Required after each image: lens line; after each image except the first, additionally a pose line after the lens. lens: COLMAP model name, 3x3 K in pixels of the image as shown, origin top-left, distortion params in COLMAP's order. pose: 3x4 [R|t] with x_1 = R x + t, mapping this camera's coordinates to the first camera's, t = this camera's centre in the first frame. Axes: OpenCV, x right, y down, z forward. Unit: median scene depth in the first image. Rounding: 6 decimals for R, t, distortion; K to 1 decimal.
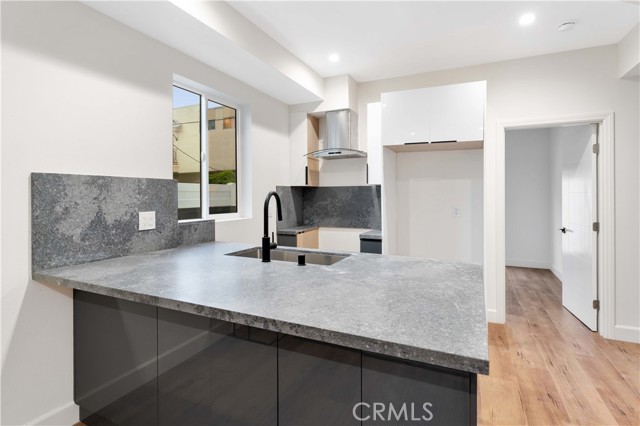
lens RADIAL K [[327.4, 0, 321.7], [0, 327.4, 188.5], [0, 0, 1]] dist [-0.003054, -0.000284]
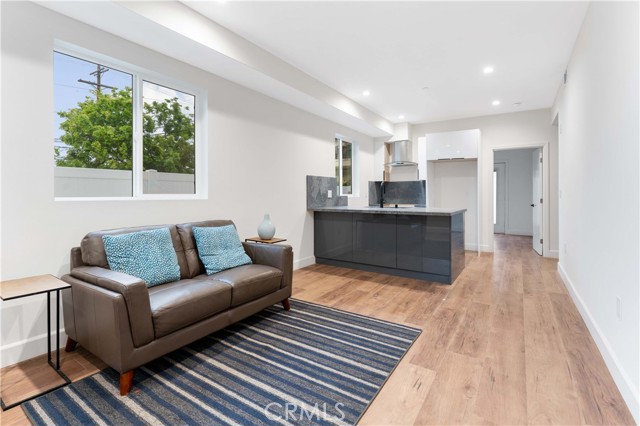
lens RADIAL K [[293.9, 0, 322.5], [0, 293.9, 191.3], [0, 0, 1]] dist [-0.009731, 0.000302]
pose [[0.988942, -0.000719, -0.148304, -0.219658], [0.002303, 0.999942, 0.010514, 0.046385], [0.148288, -0.010739, 0.988886, -1.071472]]
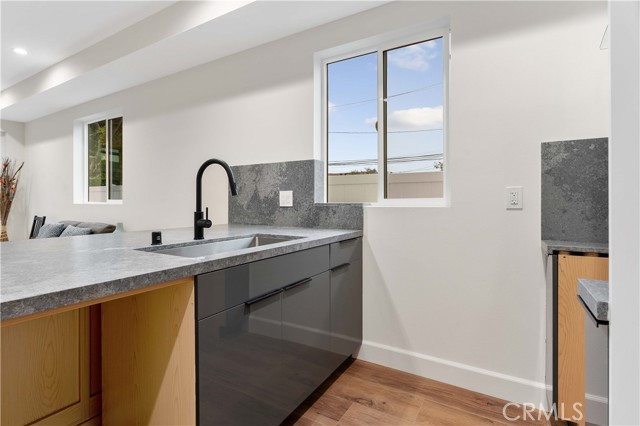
lens RADIAL K [[325.5, 0, 317.7], [0, 325.5, 206.1], [0, 0, 1]] dist [-0.001250, -0.000019]
pose [[-0.106224, 0.011965, -0.994270, 0.506962], [0.020992, 0.999732, 0.009788, 0.099574], [0.994121, -0.019832, -0.106447, 1.060448]]
